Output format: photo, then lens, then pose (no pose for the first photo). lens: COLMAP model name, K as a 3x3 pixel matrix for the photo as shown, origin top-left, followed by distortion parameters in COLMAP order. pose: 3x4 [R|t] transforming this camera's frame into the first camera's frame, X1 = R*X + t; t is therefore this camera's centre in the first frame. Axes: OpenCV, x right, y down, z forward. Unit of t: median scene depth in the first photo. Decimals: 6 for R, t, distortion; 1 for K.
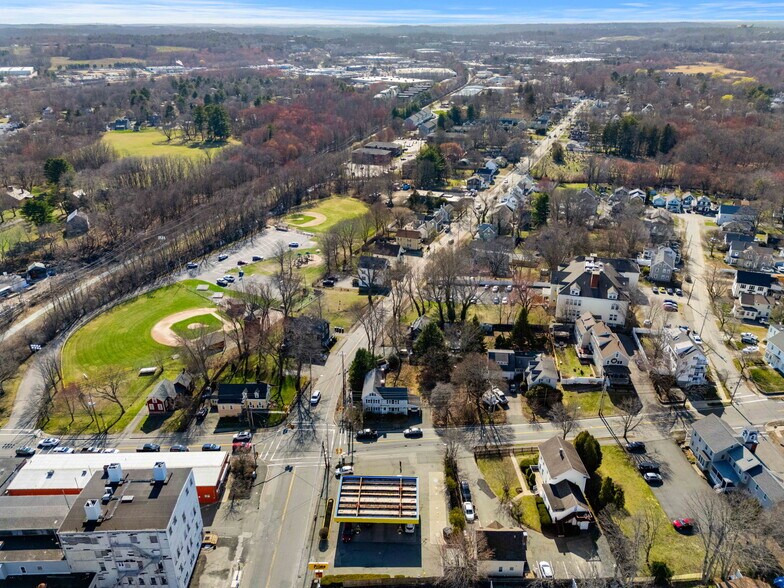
lens RADIAL K [[575.1, 0, 389.4], [0, 575.1, 291.2], [0, 0, 1]] dist [0.092432, -0.093735]
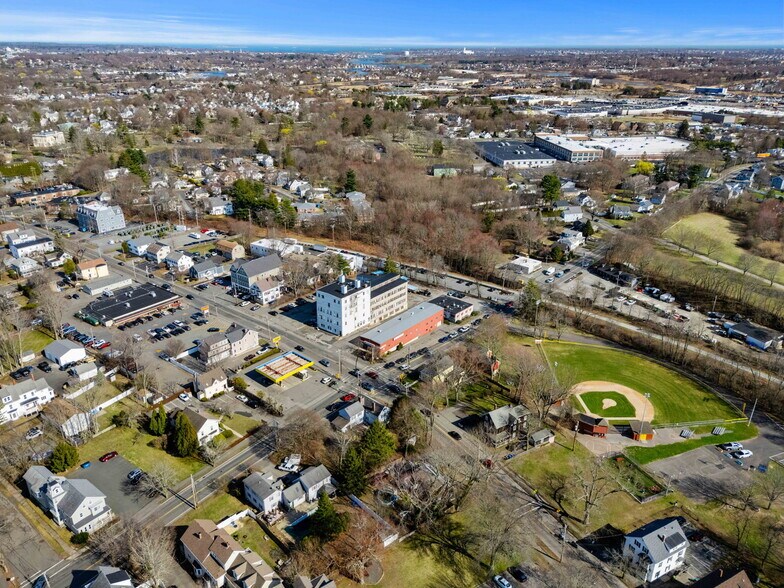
lens RADIAL K [[575.1, 0, 389.4], [0, 575.1, 291.2], [0, 0, 1]] dist [0.092432, -0.093735]
pose [[-0.643373, 0.301818, -0.703546, 0.536134], [-0.322661, 0.726484, 0.606722, -0.552920], [0.694234, 0.617355, -0.370015, 0.995700]]
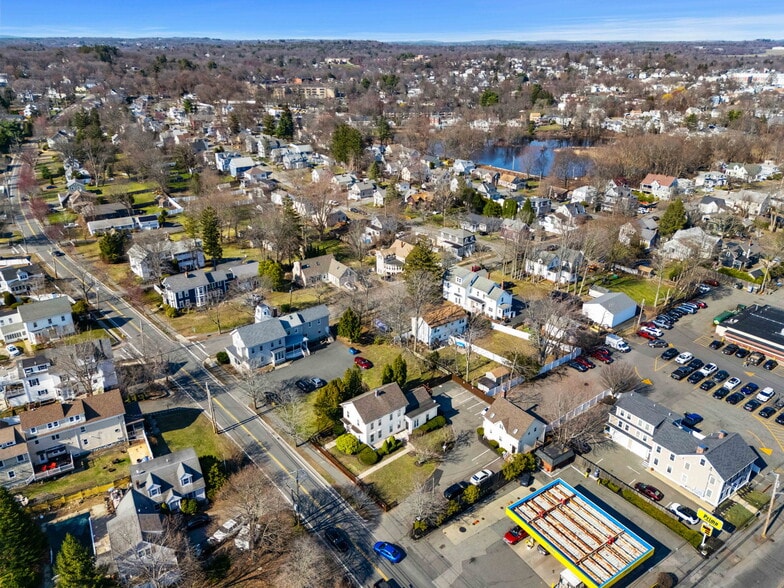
lens RADIAL K [[575.1, 0, 389.4], [0, 575.1, 291.2], [0, 0, 1]] dist [0.092432, -0.093735]
pose [[-0.588303, -0.318074, 0.743457, -0.185075], [0.339352, 0.737404, 0.584016, -0.200485], [-0.733989, 0.595873, -0.325878, 0.709763]]
